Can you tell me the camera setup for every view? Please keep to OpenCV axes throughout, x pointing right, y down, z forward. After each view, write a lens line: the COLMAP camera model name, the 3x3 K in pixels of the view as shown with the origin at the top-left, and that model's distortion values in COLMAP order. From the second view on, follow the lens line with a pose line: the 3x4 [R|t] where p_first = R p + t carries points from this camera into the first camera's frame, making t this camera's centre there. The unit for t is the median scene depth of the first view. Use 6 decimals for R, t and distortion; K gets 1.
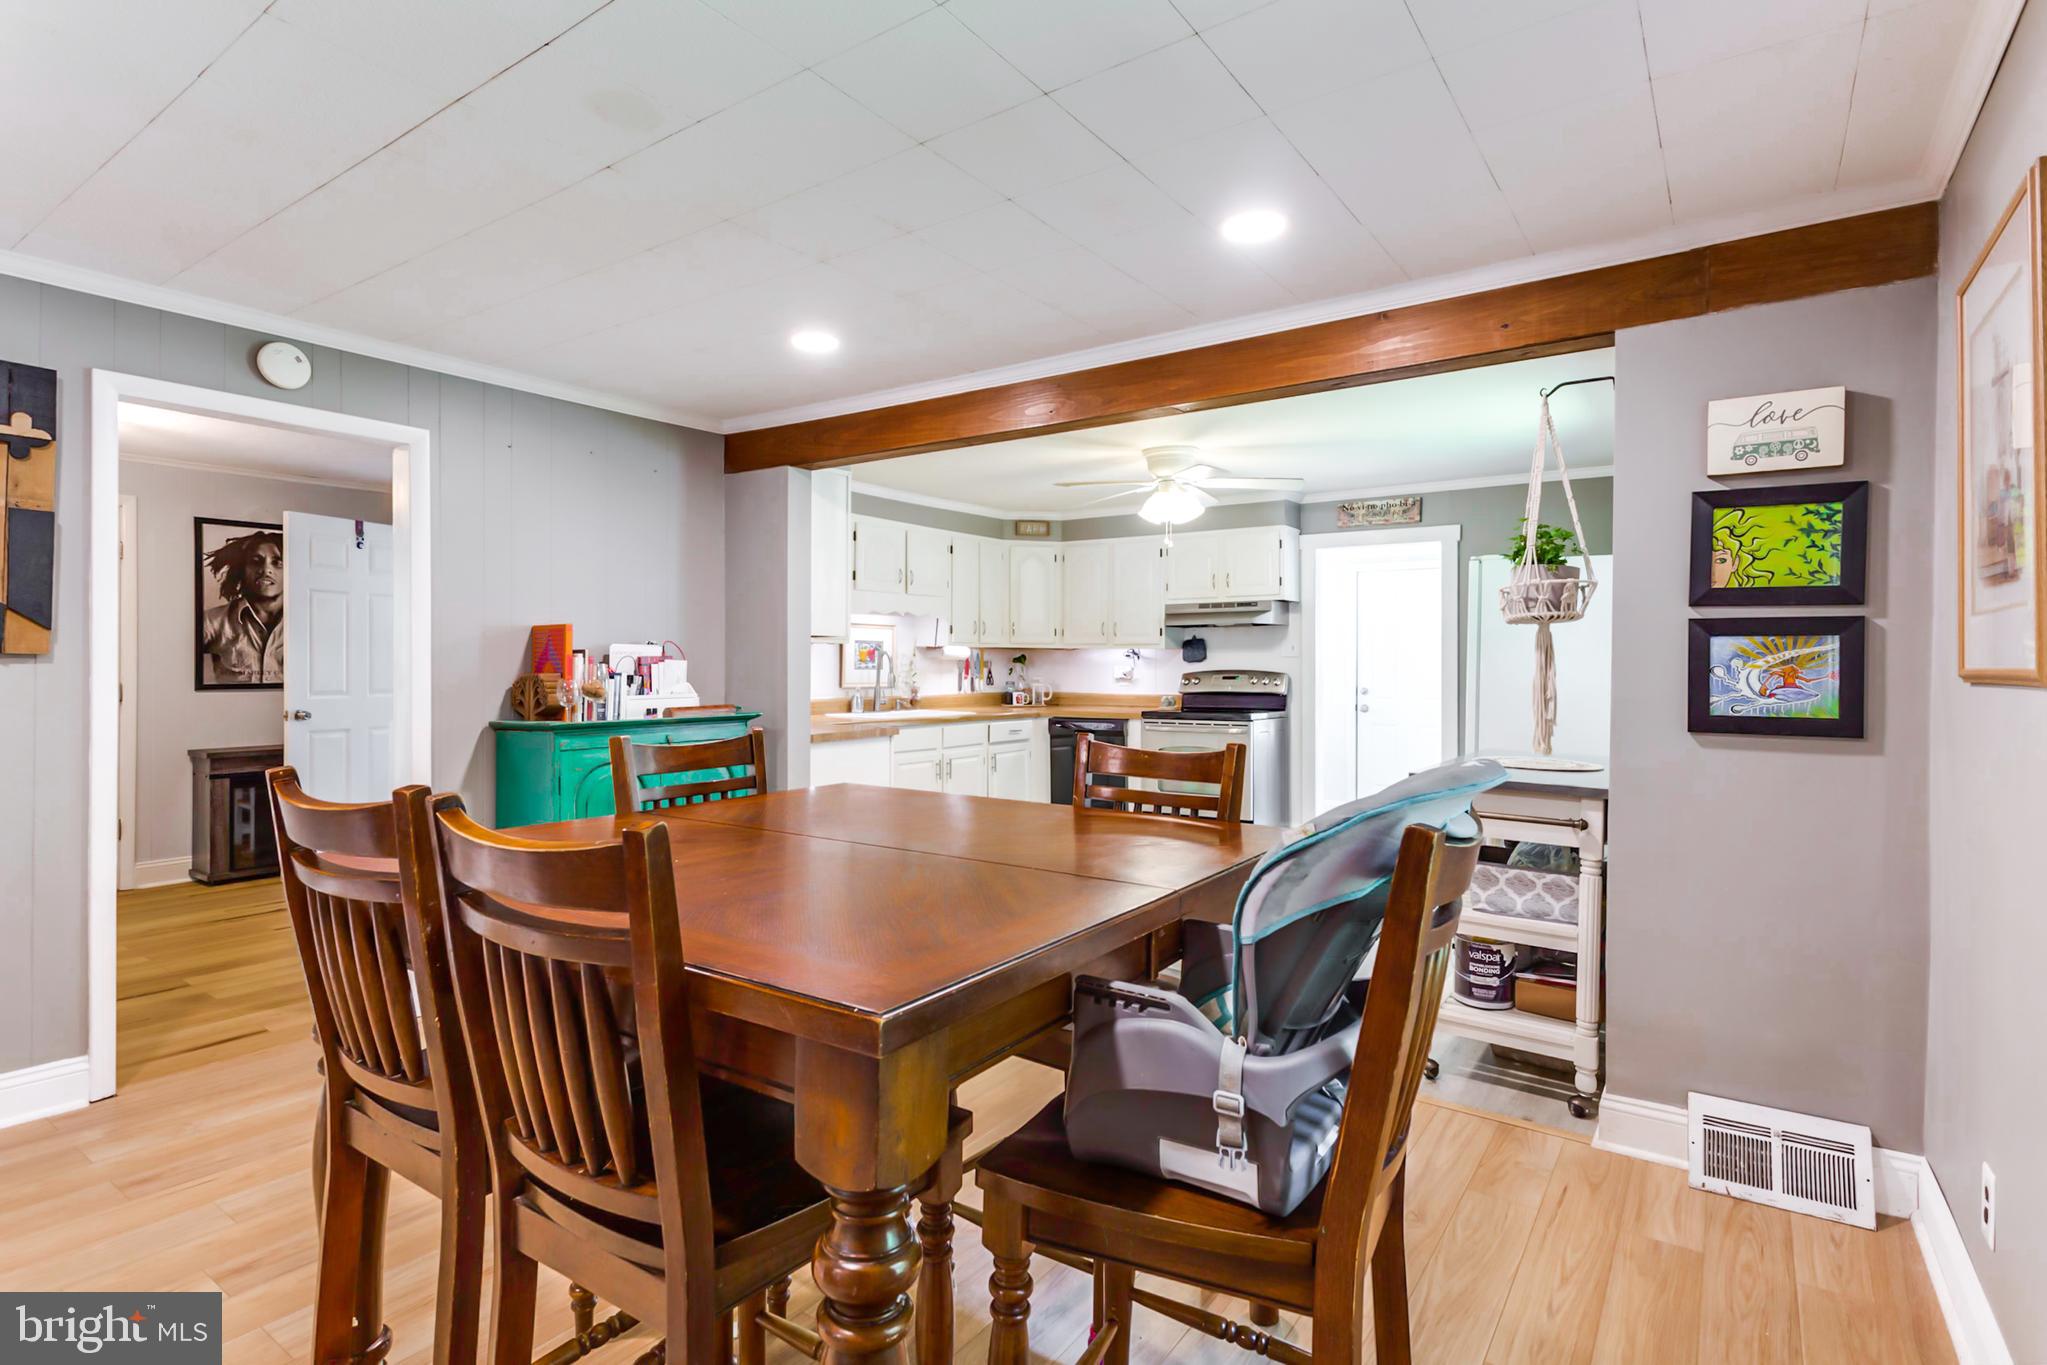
lens RADIAL K [[989.1, 0, 1009.1], [0, 989.1, 666.6], [0, 0, 1]] dist [0.007113, -0.004004]
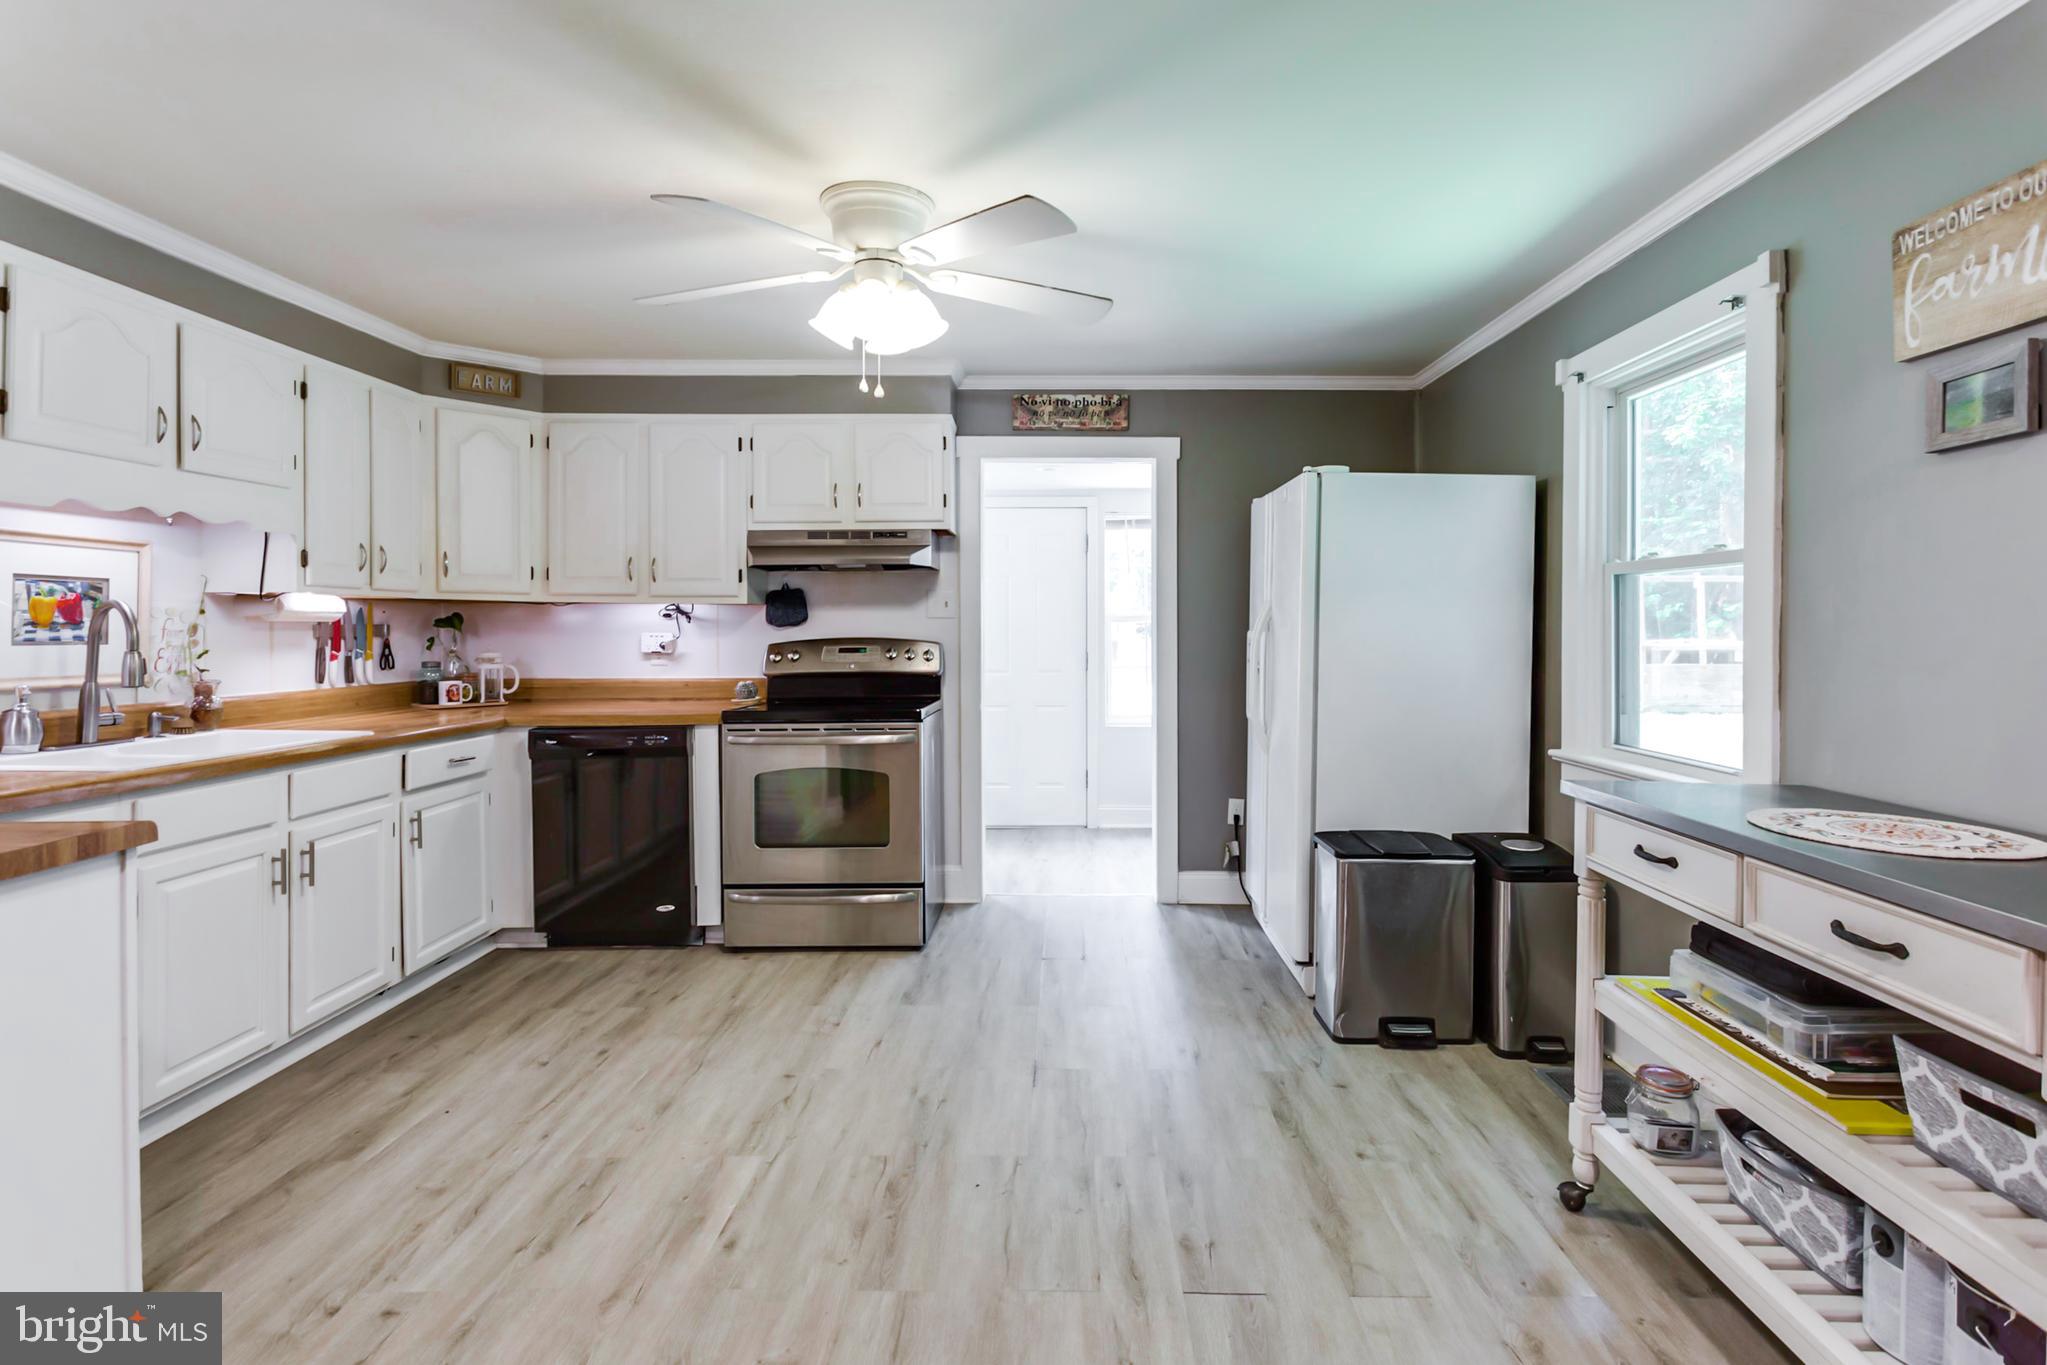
lens RADIAL K [[989.1, 0, 1055.7], [0, 989.1, 636.3], [0, 0, 1]] dist [0.007113, -0.004004]
pose [[0.814043, -0.008275, 0.580746, -0.049133], [0.004216, 0.999956, 0.008339, -0.002952], [-0.580790, -0.004340, 0.814042, 0.476612]]
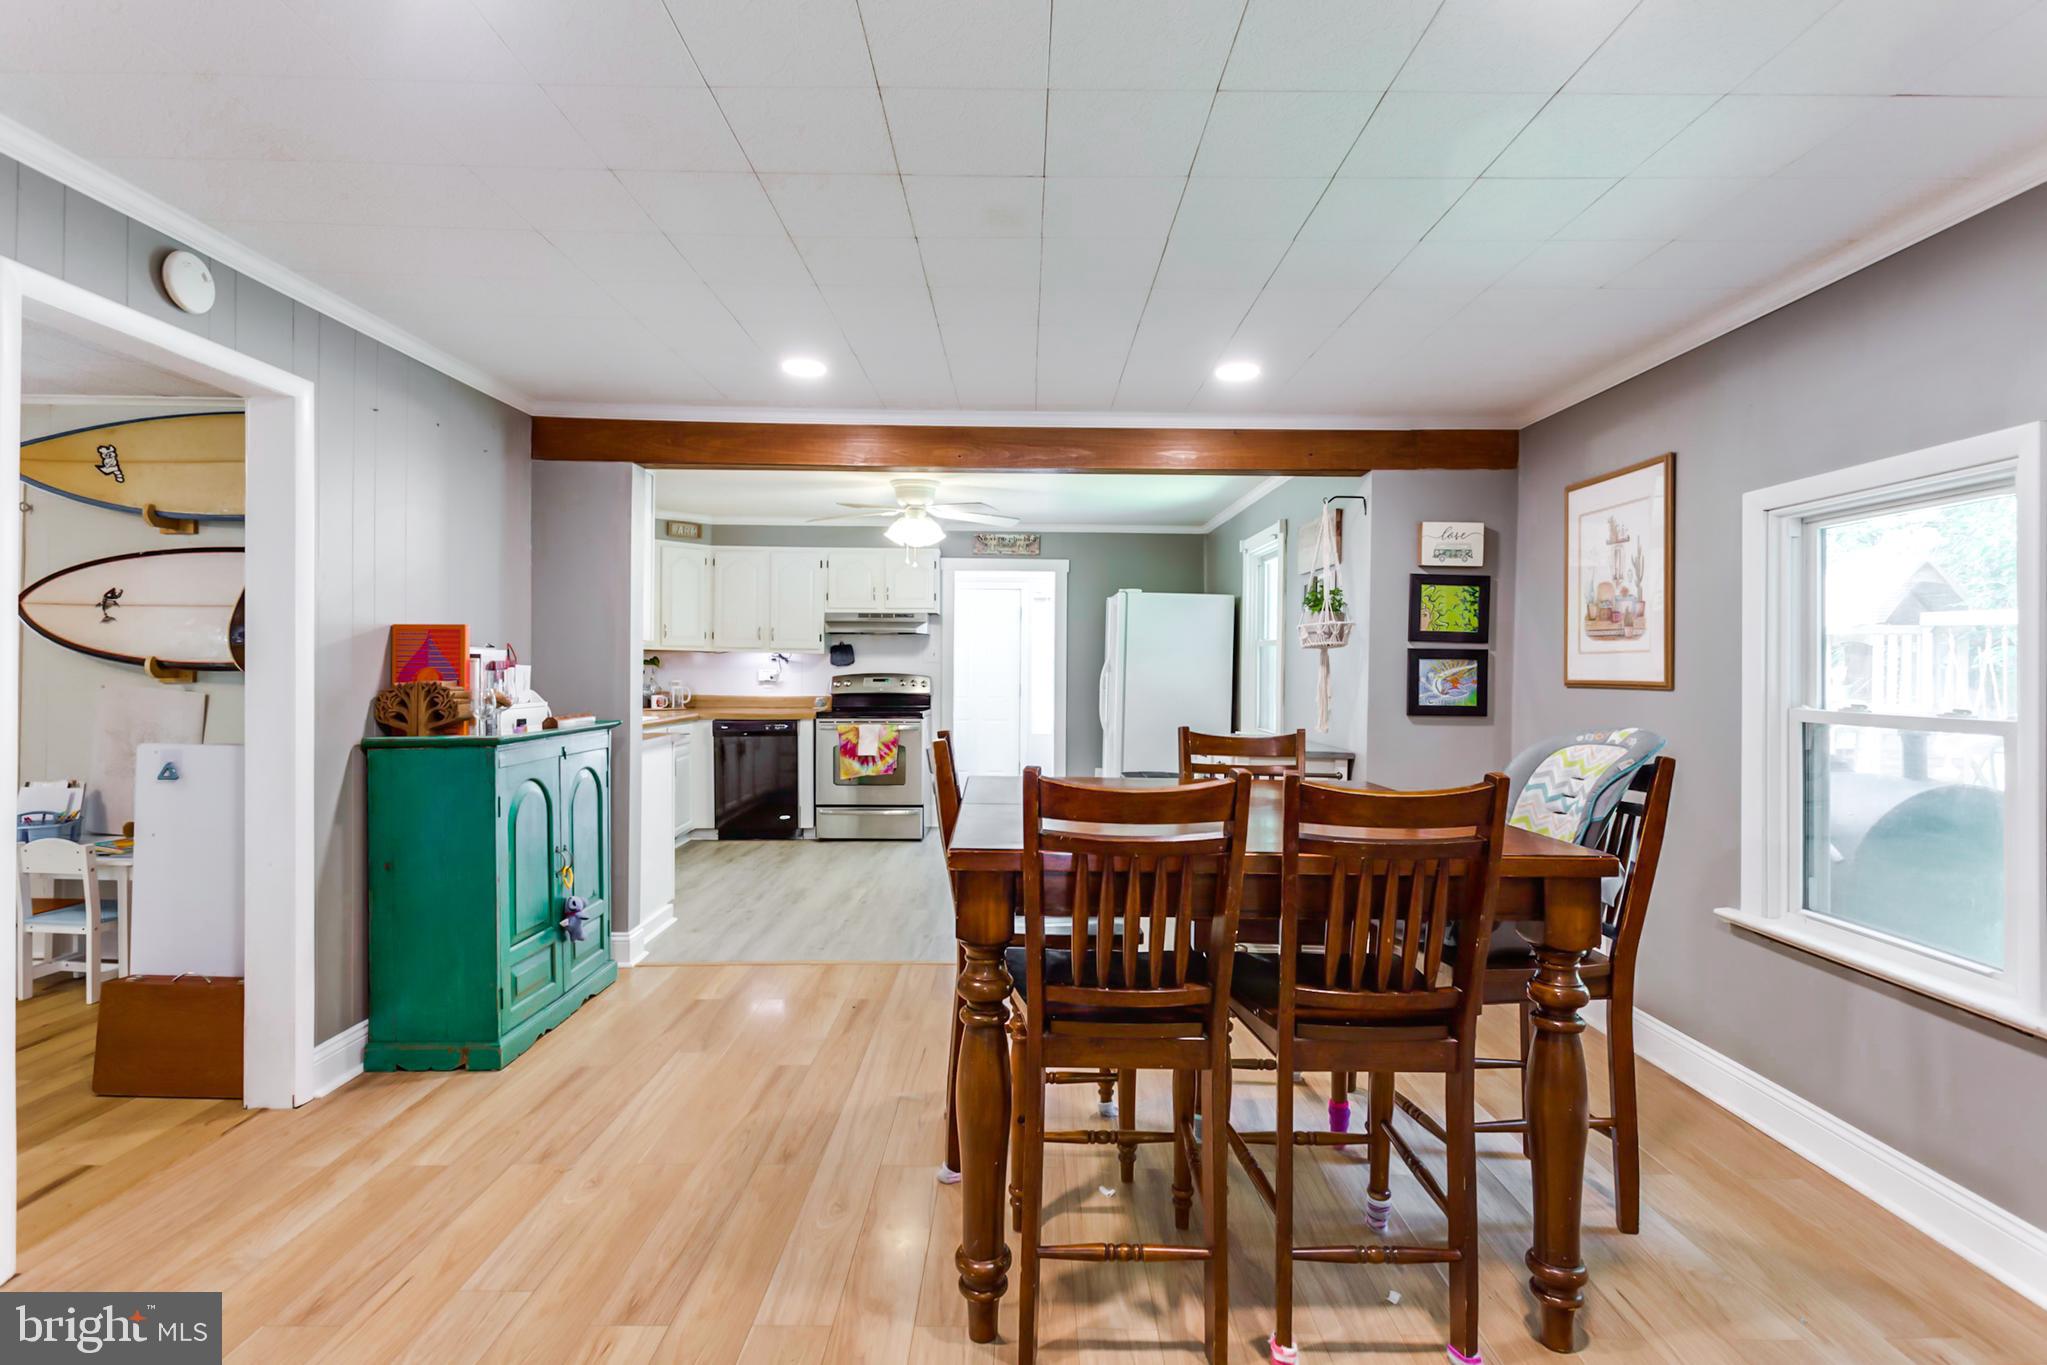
lens RADIAL K [[989.1, 0, 1007.2], [0, 989.1, 674.1], [0, 0, 1]] dist [0.007113, -0.004004]
pose [[0.819327, 0.000279, 0.573327, -0.356035], [-0.005513, 0.999957, 0.007391, -0.005625], [-0.573300, -0.009216, 0.819293, 0.003162]]
